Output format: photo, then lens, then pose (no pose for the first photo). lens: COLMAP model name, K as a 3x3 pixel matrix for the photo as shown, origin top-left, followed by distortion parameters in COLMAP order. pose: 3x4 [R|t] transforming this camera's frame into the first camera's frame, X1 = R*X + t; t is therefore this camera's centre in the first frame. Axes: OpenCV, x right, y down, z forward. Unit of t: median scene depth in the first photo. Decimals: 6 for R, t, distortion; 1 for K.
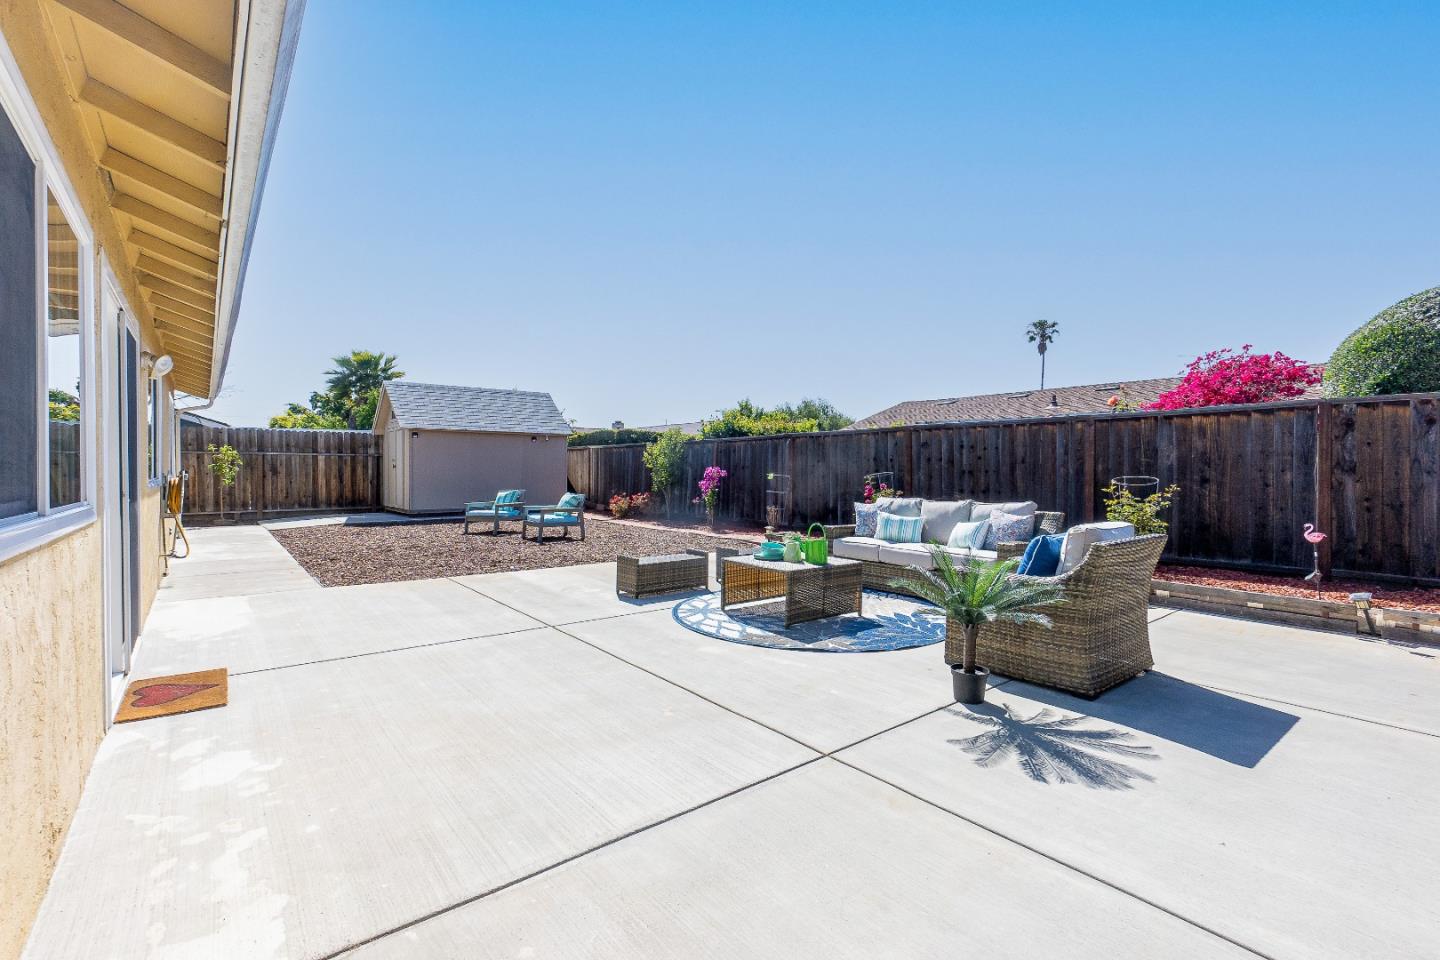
lens RADIAL K [[664.5, 0, 787.2], [0, 664.5, 476.3], [0, 0, 1]] dist [0.003947, 0.000289]
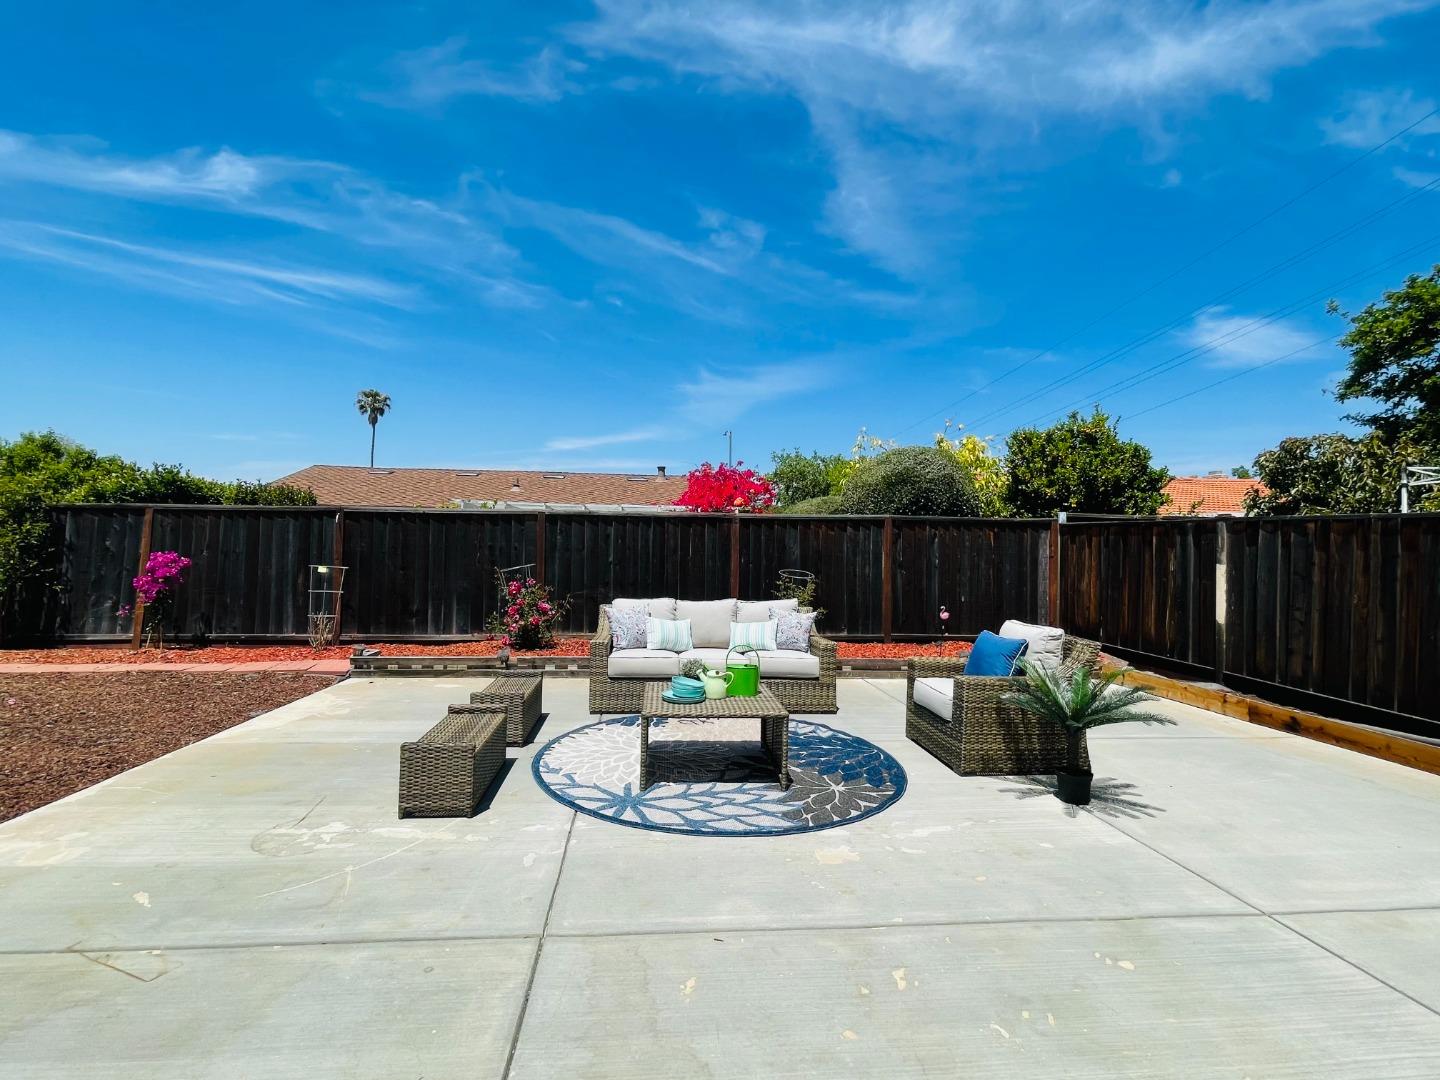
lens RADIAL K [[627.5, 0, 697.8], [0, 627.5, 541.8], [0, 0, 1]] dist [-0.002818, 0.000125]
pose [[0.592557, 0.017098, 0.805347, -0.441289], [-0.009313, 0.999853, -0.014375, -0.031472], [-0.805475, 0.001018, 0.592629, 0.441212]]
